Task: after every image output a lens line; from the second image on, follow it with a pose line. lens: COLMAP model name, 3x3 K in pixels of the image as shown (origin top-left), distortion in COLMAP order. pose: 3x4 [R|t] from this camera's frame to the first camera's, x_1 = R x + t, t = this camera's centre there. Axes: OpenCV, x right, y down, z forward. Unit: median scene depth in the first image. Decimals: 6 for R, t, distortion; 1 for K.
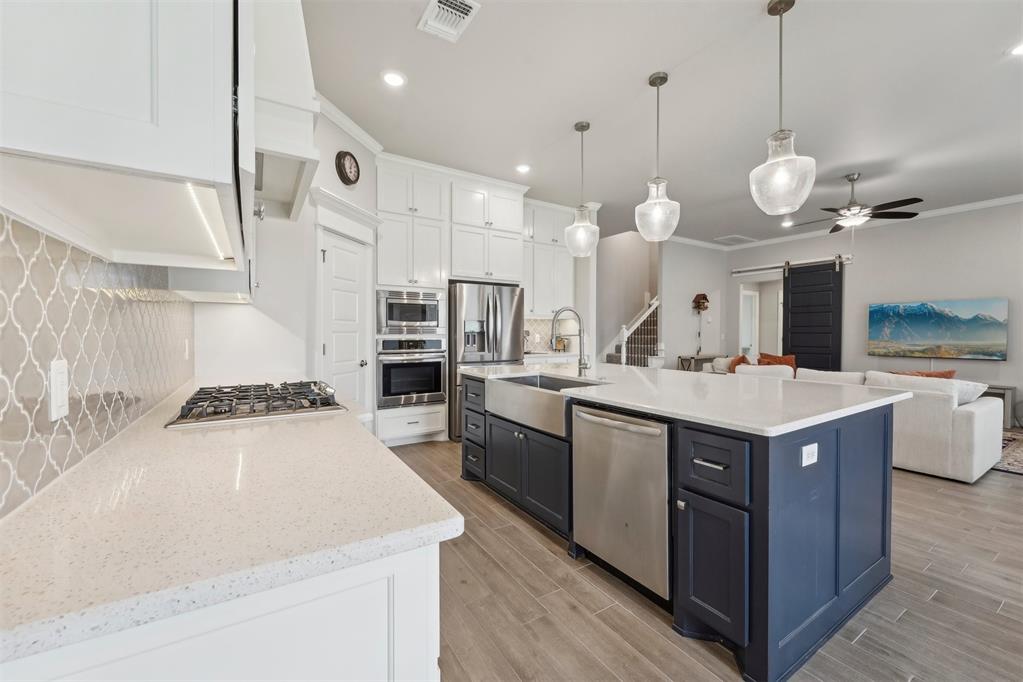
lens RADIAL K [[406.6, 0, 511.5], [0, 406.6, 341.0], [0, 0, 1]] dist [-0.000176, 0.000538]
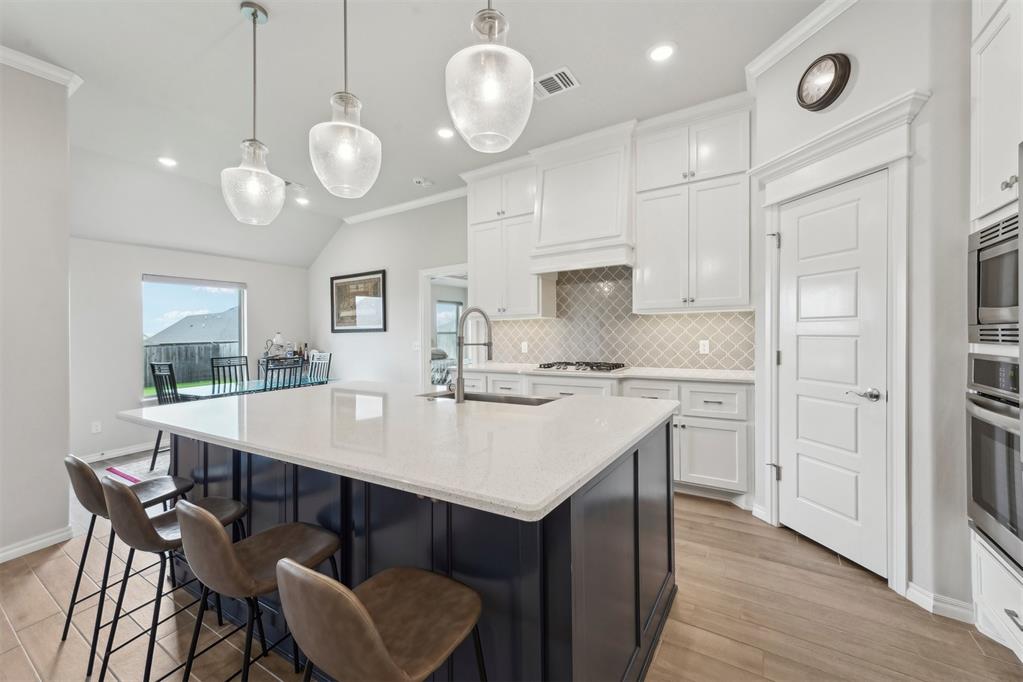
lens RADIAL K [[415.5, 0, 509.6], [0, 415.5, 335.1], [0, 0, 1]] dist [-0.000691, 0.000103]
pose [[-0.903543, 0.014854, -0.428239, 0.245972], [0.004701, 0.999682, 0.024758, -0.032546], [0.428471, 0.020357, -0.903326, 1.042510]]
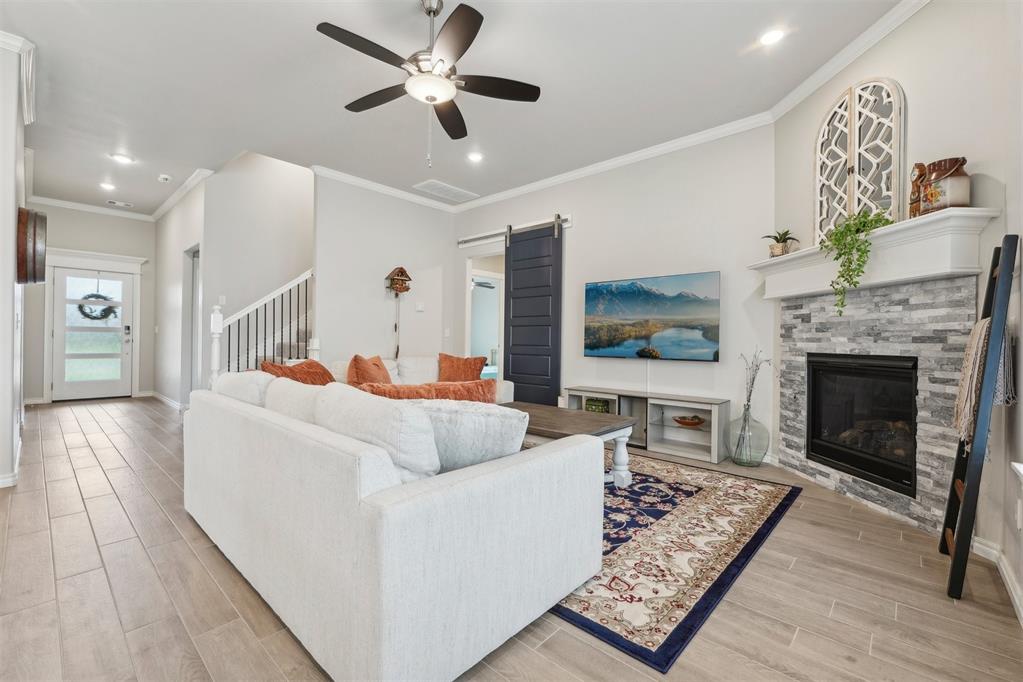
lens RADIAL K [[436.4, 0, 517.8], [0, 436.4, 340.8], [0, 0, 1]] dist [0.000426, 0.000140]
pose [[0.959821, 0.010470, 0.280416, 0.783781], [-0.004262, 0.999732, -0.022739, 0.036086], [-0.280579, 0.020631, 0.959609, 0.442079]]
